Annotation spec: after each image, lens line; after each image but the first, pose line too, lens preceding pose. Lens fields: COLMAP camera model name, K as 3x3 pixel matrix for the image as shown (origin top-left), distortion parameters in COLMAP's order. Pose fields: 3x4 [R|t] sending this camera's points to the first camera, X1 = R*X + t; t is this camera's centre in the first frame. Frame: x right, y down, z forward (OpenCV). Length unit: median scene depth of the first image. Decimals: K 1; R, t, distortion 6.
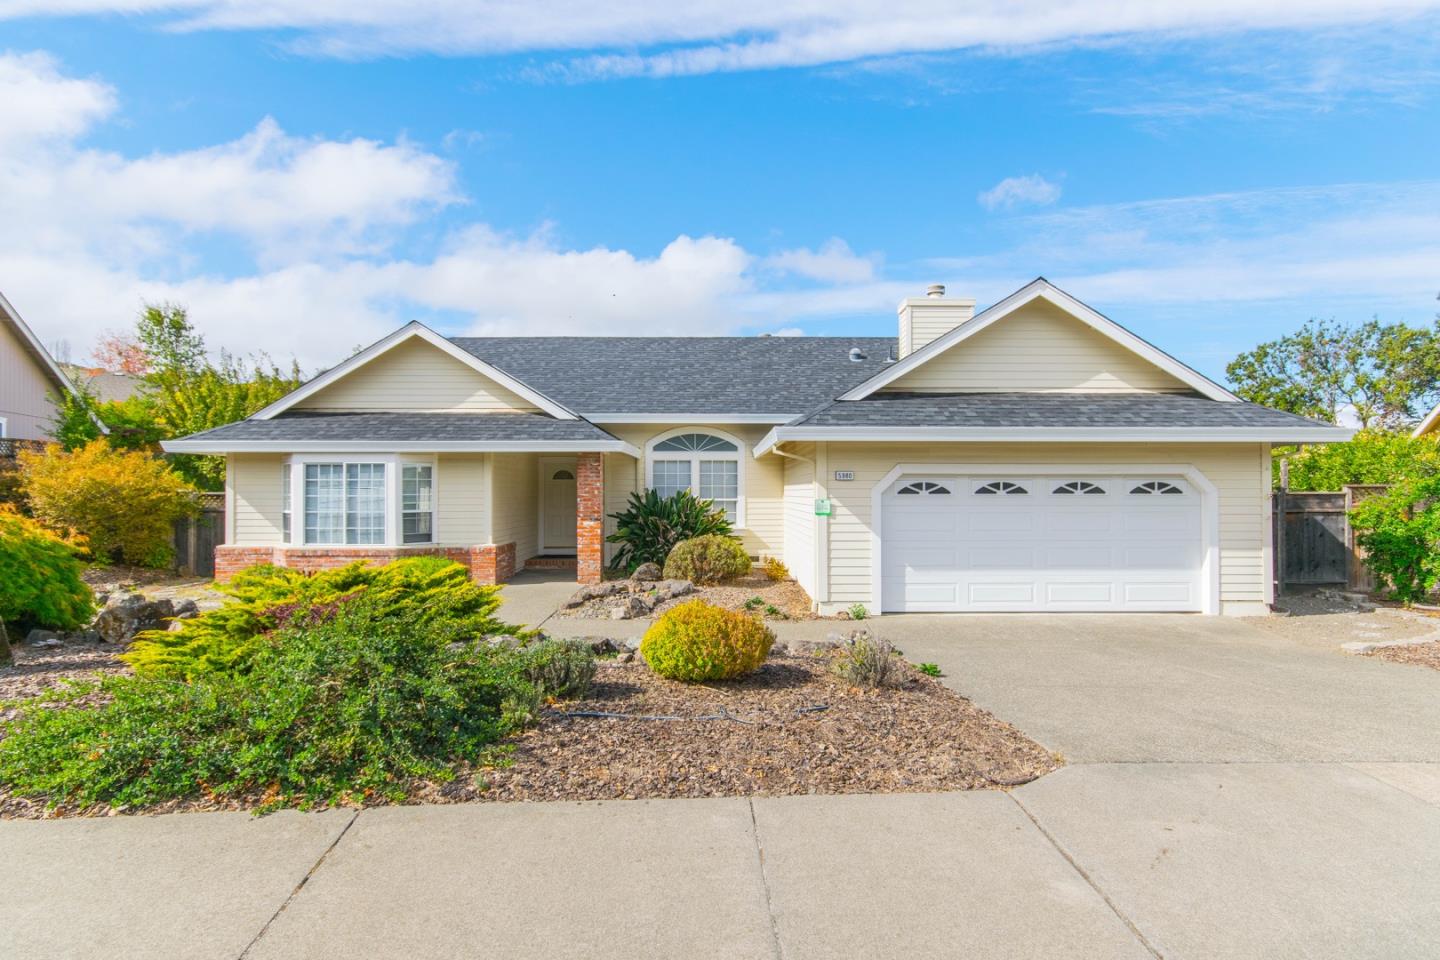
lens RADIAL K [[660.1, 0, 715.1], [0, 660.1, 491.5], [0, 0, 1]] dist [0.006478, 0.000380]
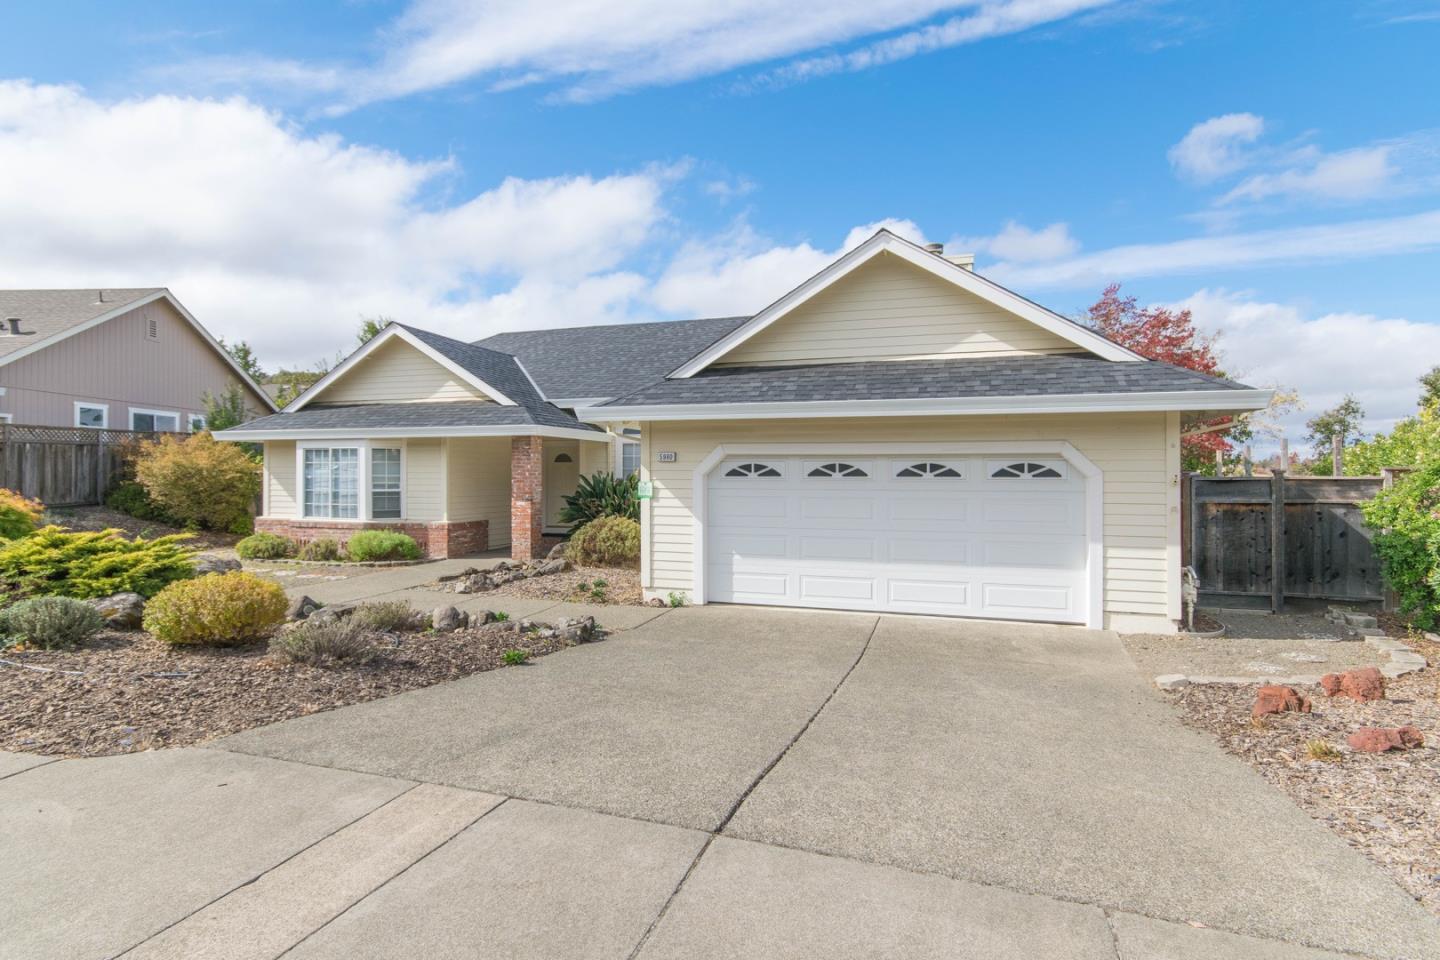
lens RADIAL K [[643.2, 0, 723.8], [0, 643.2, 465.8], [0, 0, 1]] dist [0.005246, 0.000195]
pose [[0.961322, 0.000024, -0.275426, 0.442312], [-0.004768, 0.999852, -0.016555, 0.003733], [0.275384, 0.017228, 0.961180, 0.104633]]
